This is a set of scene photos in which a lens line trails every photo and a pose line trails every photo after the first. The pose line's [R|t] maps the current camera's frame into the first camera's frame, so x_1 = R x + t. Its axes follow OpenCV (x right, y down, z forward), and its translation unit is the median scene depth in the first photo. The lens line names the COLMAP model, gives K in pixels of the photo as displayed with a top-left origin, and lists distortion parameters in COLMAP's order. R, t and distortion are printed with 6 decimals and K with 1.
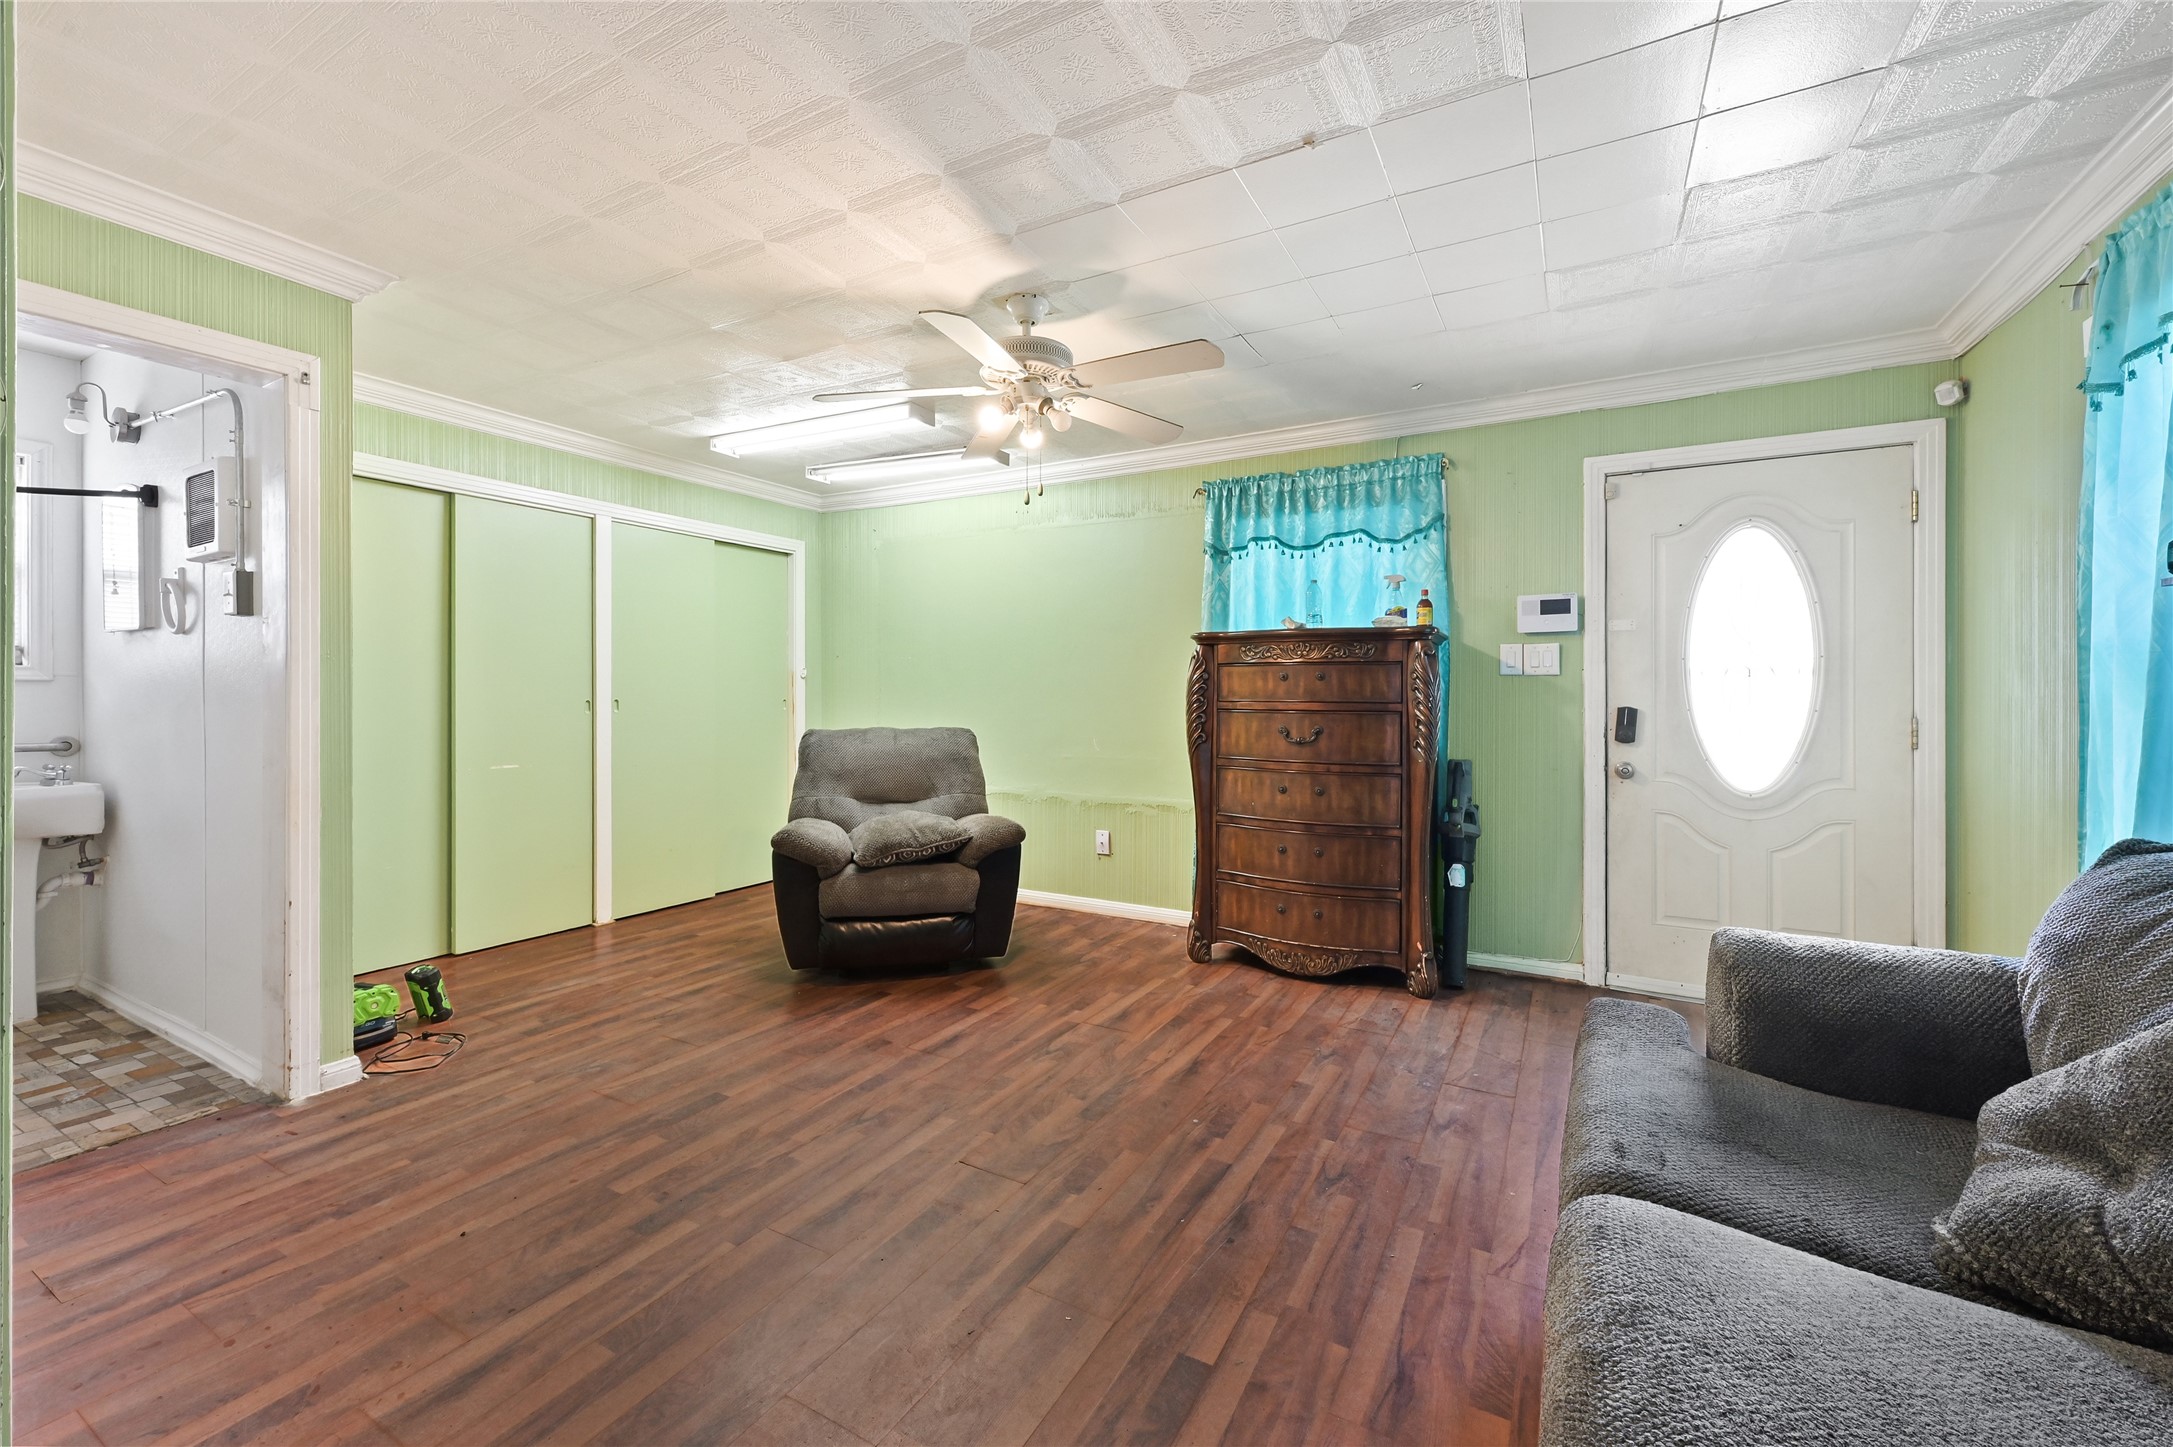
lens RADIAL K [[881.5, 0, 1091.9], [0, 881.5, 711.2], [0, 0, 1]] dist [-0.002151, 0.000054]
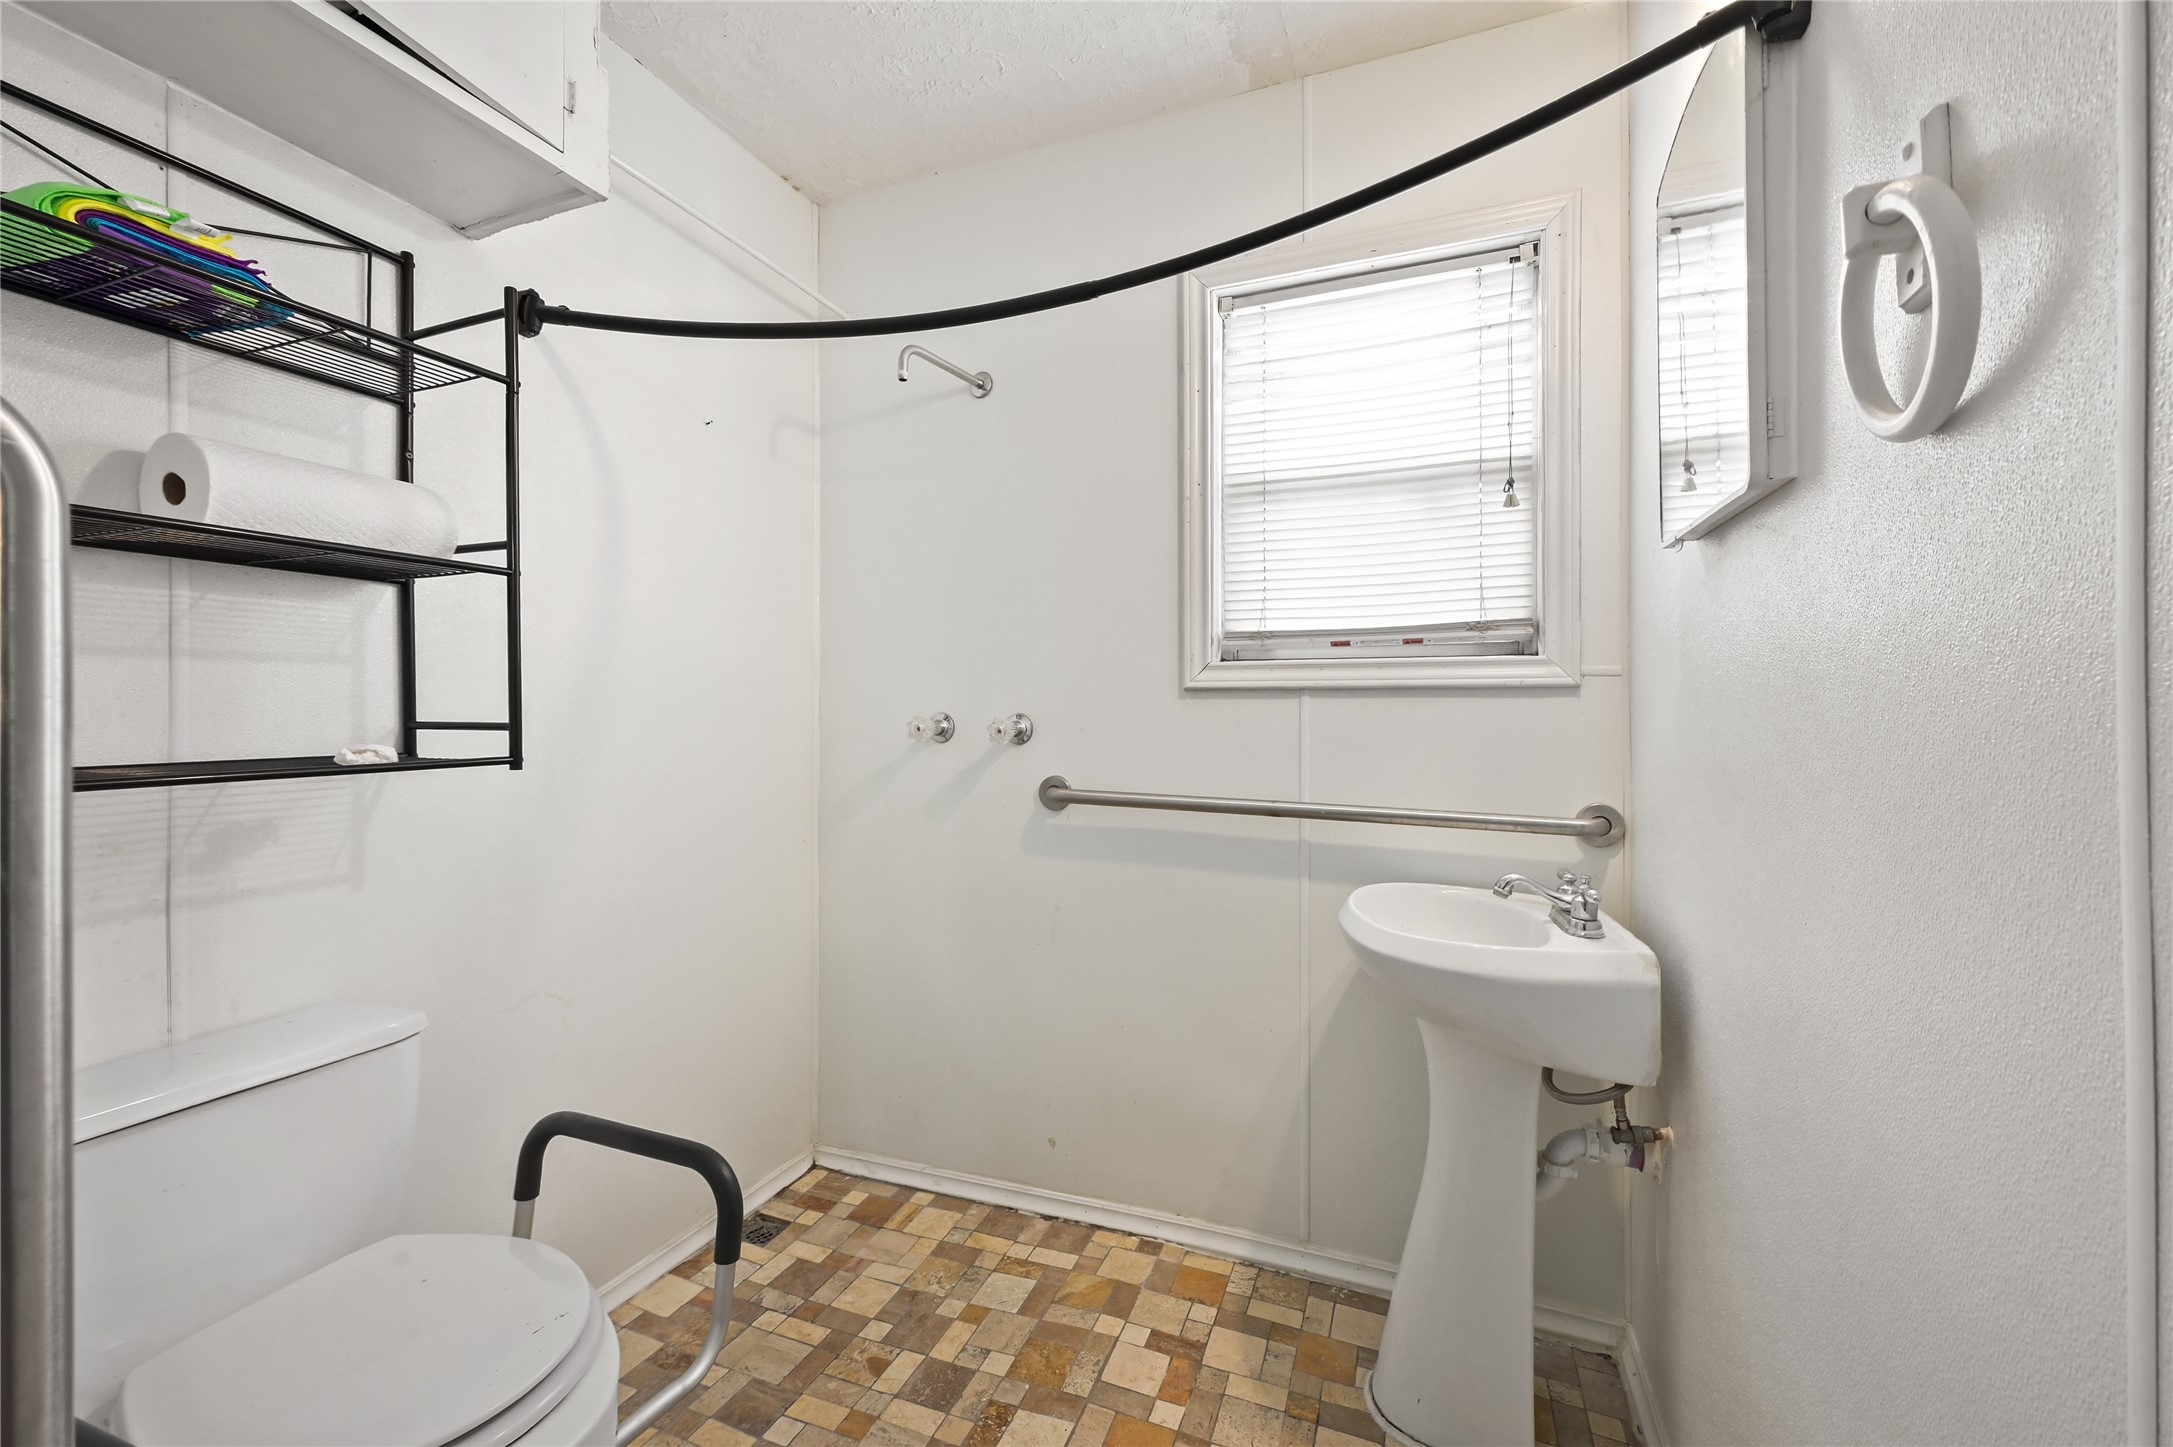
lens RADIAL K [[881.5, 0, 1090.6], [0, 881.5, 719.7], [0, 0, 1]] dist [-0.002151, 0.000054]
pose [[0.126147, -0.002417, -0.992009, -0.774996], [-0.002224, 0.999994, -0.002720, -0.014926], [0.992009, 0.002550, 0.126141, 0.705195]]
